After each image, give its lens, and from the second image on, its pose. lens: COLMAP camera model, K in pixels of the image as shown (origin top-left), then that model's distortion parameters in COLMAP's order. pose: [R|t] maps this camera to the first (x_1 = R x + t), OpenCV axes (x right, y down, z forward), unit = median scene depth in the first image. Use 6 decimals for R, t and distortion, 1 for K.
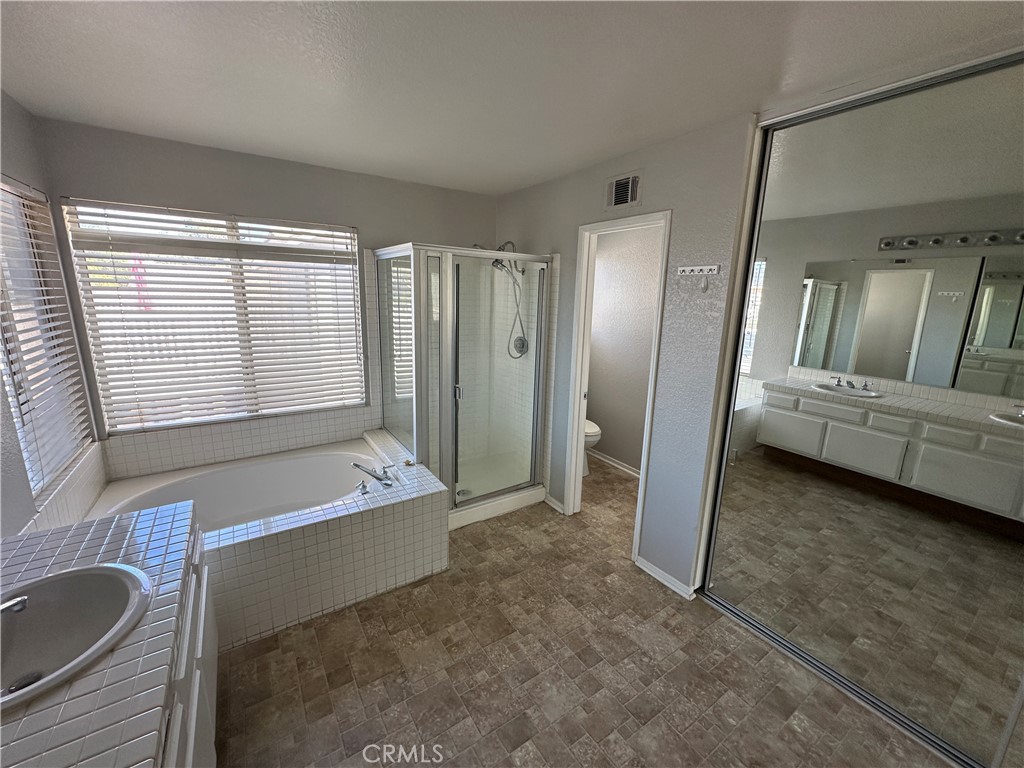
lens RADIAL K [[412.4, 0, 517.1], [0, 412.4, 388.1], [0, 0, 1]] dist [-0.006713, 0.001187]
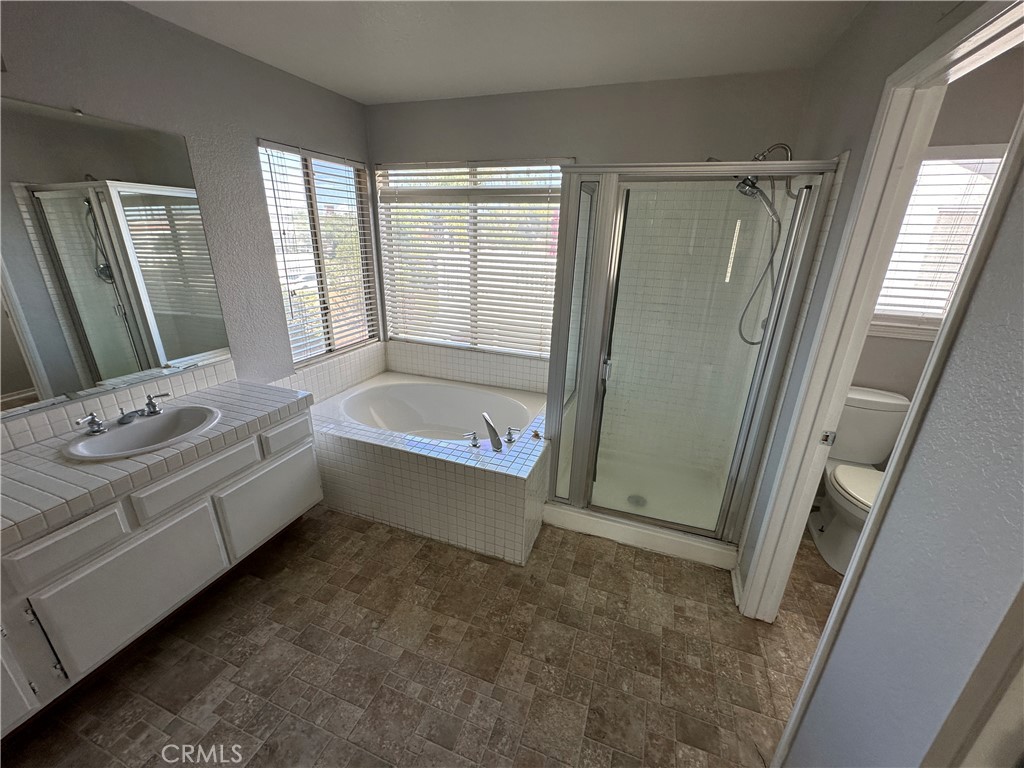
lens RADIAL K [[412.4, 0, 509.3], [0, 412.4, 387.8], [0, 0, 1]] dist [-0.006713, 0.001187]
pose [[0.582526, 0.273086, -0.765564, 0.368696], [-0.192833, 0.961412, 0.196219, -0.079084], [0.789607, 0.033323, 0.612707, 0.437071]]
